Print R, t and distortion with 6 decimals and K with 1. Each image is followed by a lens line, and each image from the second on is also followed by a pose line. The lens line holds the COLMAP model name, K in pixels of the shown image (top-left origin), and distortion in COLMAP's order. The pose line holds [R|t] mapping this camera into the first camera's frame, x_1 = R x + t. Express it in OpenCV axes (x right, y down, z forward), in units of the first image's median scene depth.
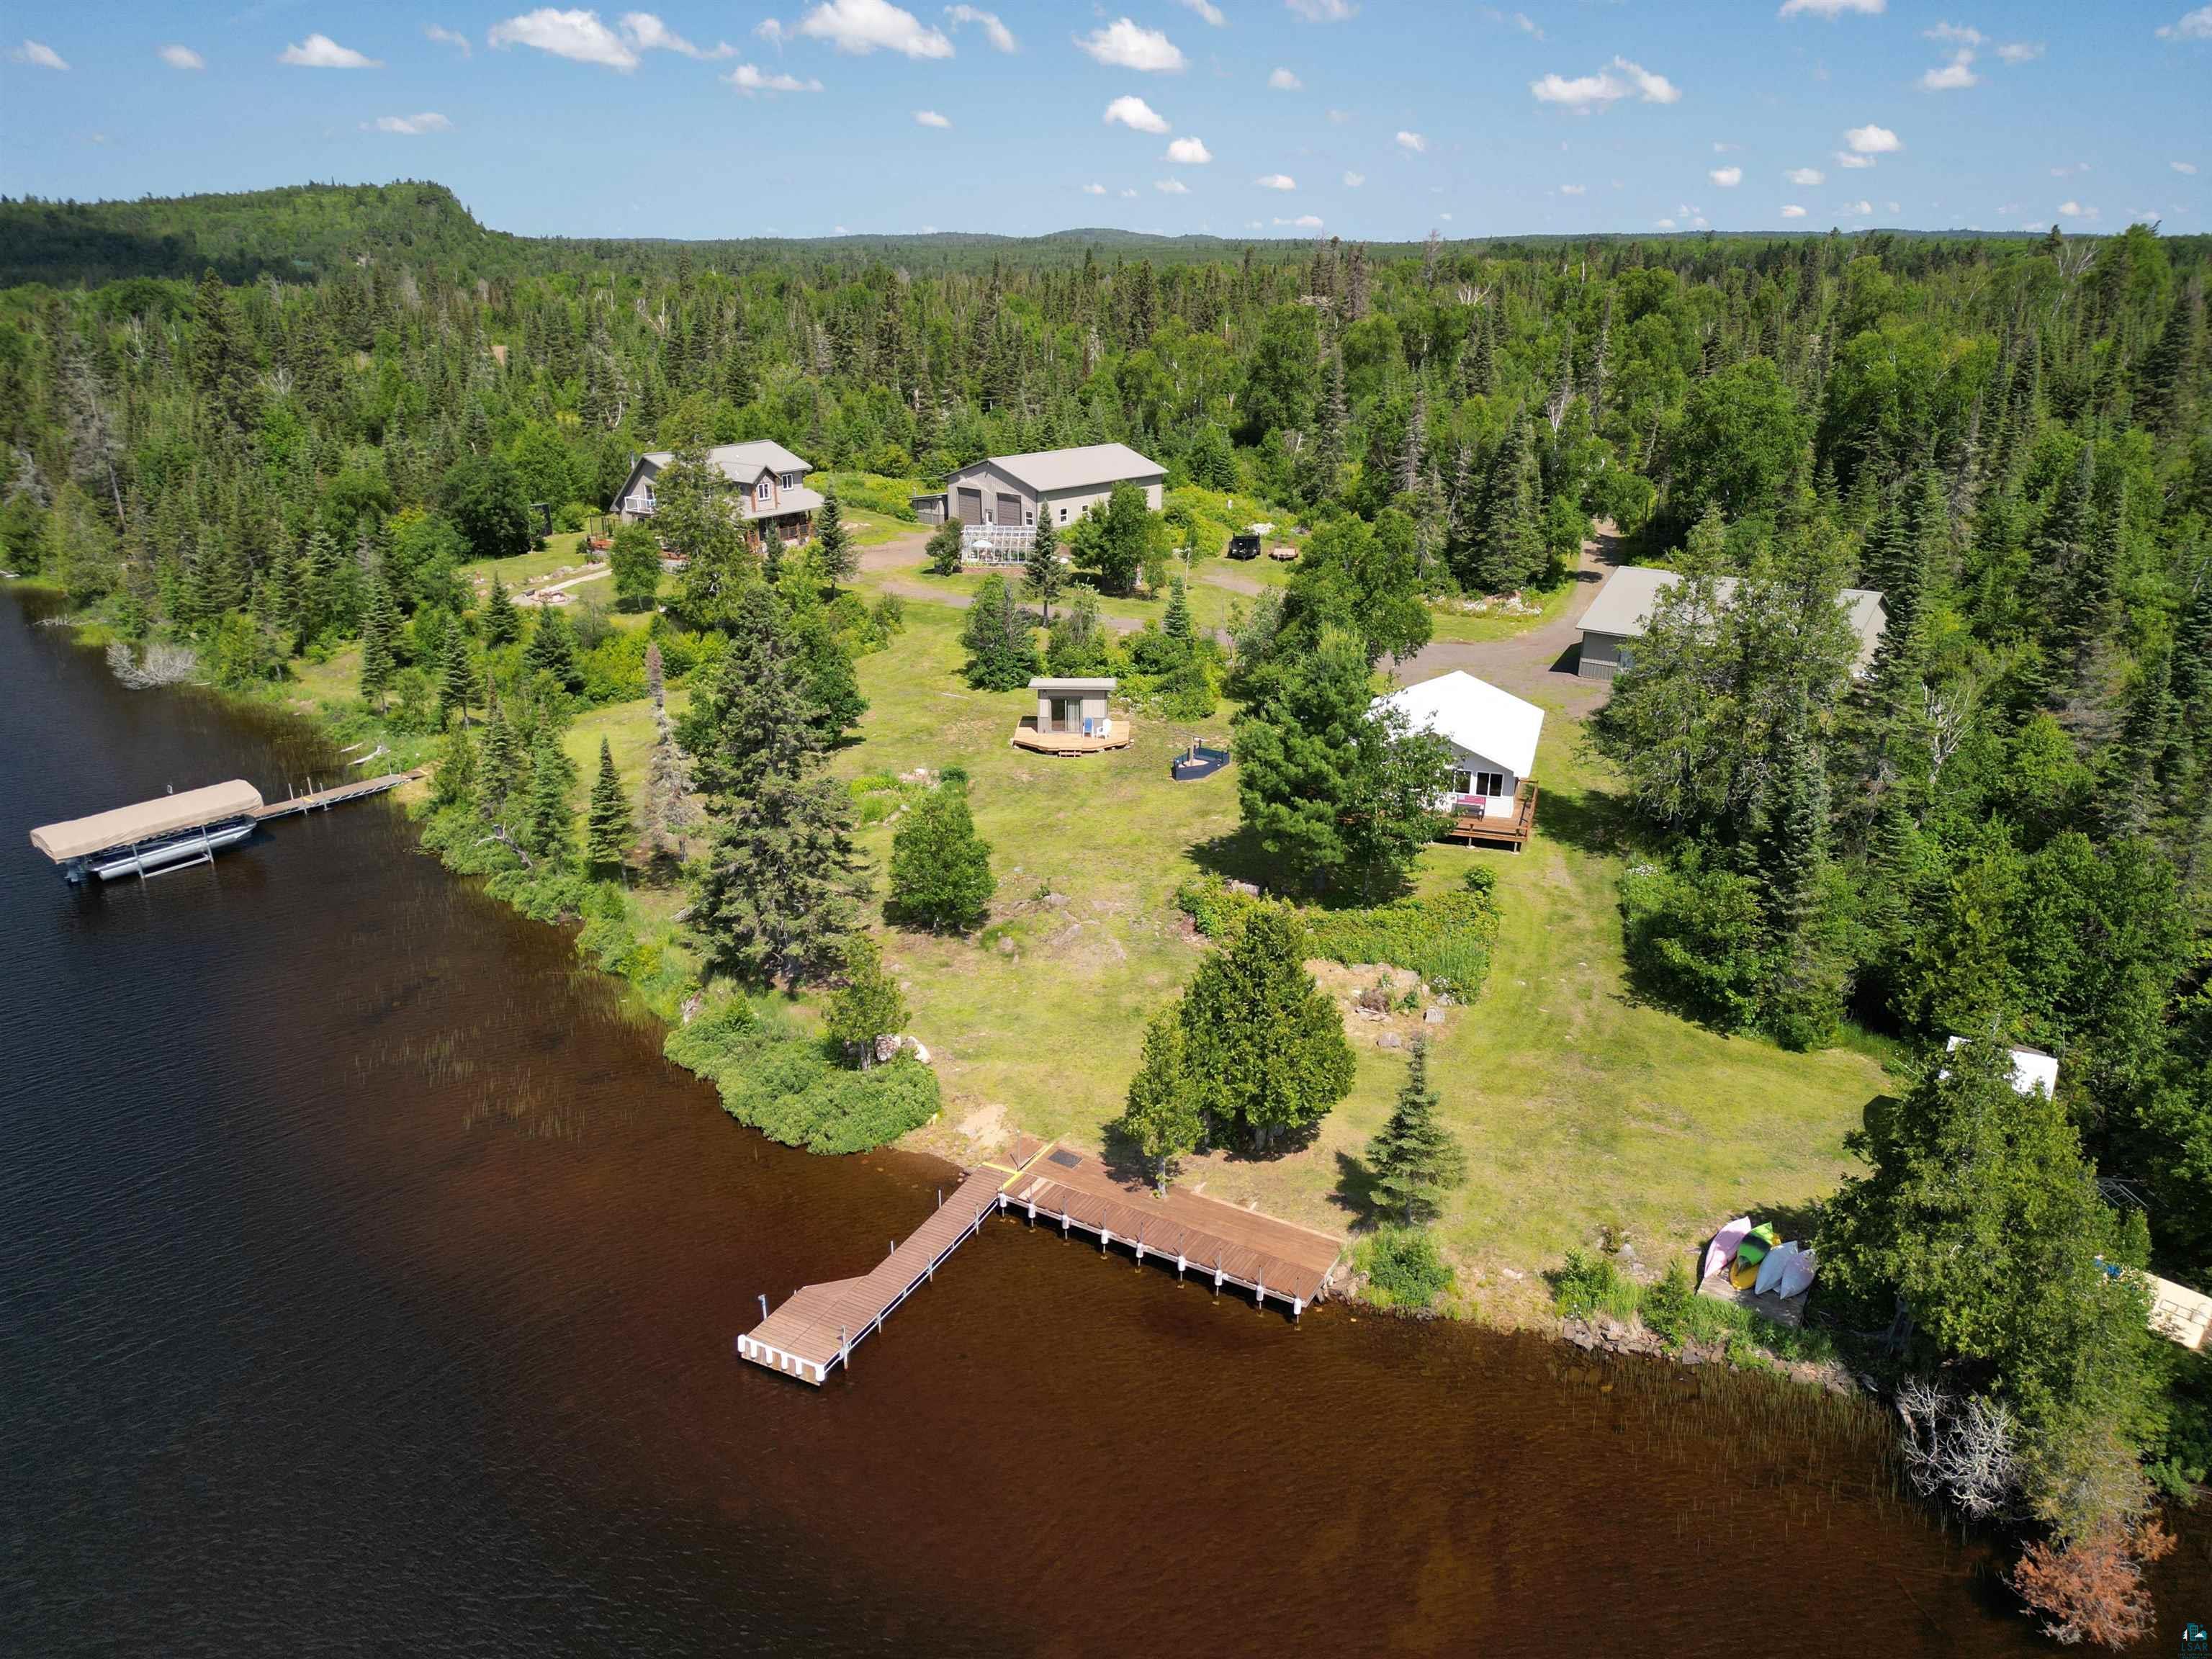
lens RADIAL K [[1532.1, 0, 1108.6], [0, 1532.1, 824.4], [0, 0, 1]] dist [0.081455, -0.071049]
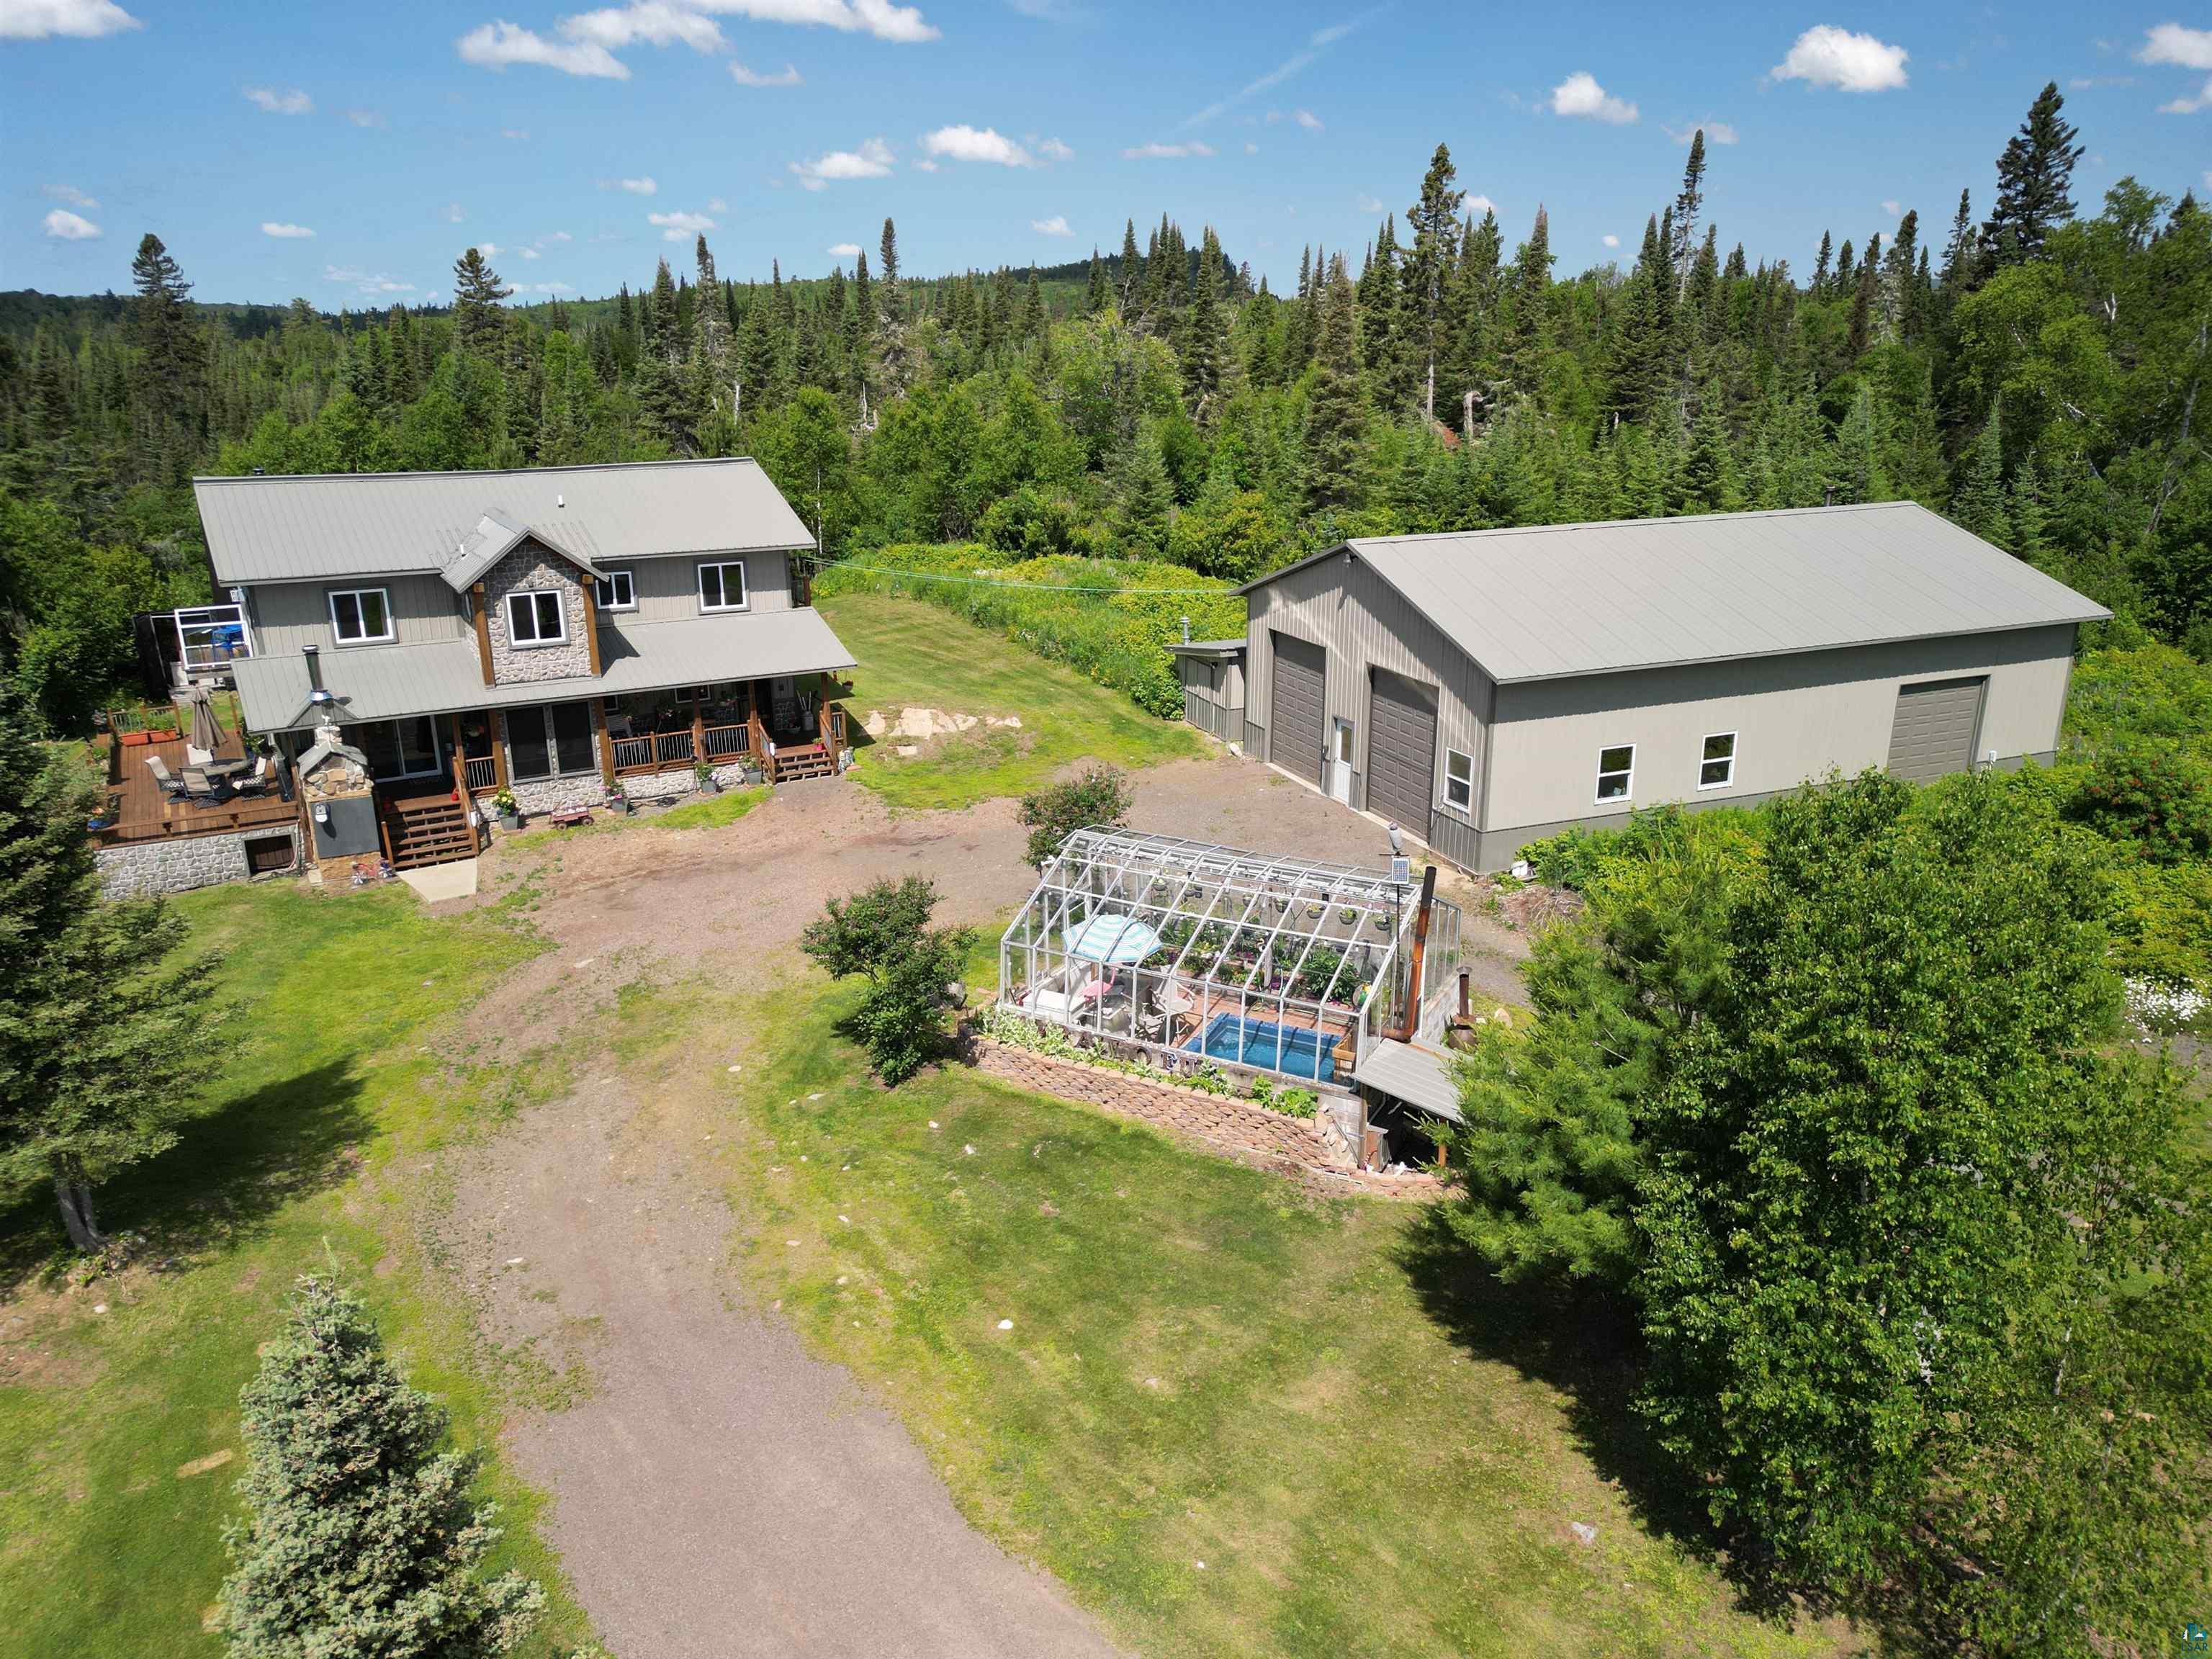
lens RADIAL K [[1532.1, 0, 1108.6], [0, 1532.1, 824.4], [0, 0, 1]] dist [0.081455, -0.071049]
pose [[0.893826, 0.127270, -0.429974, 0.007306], [-0.143357, 0.989658, -0.005076, -0.201383], [0.424882, 0.066177, 0.902827, 0.826687]]
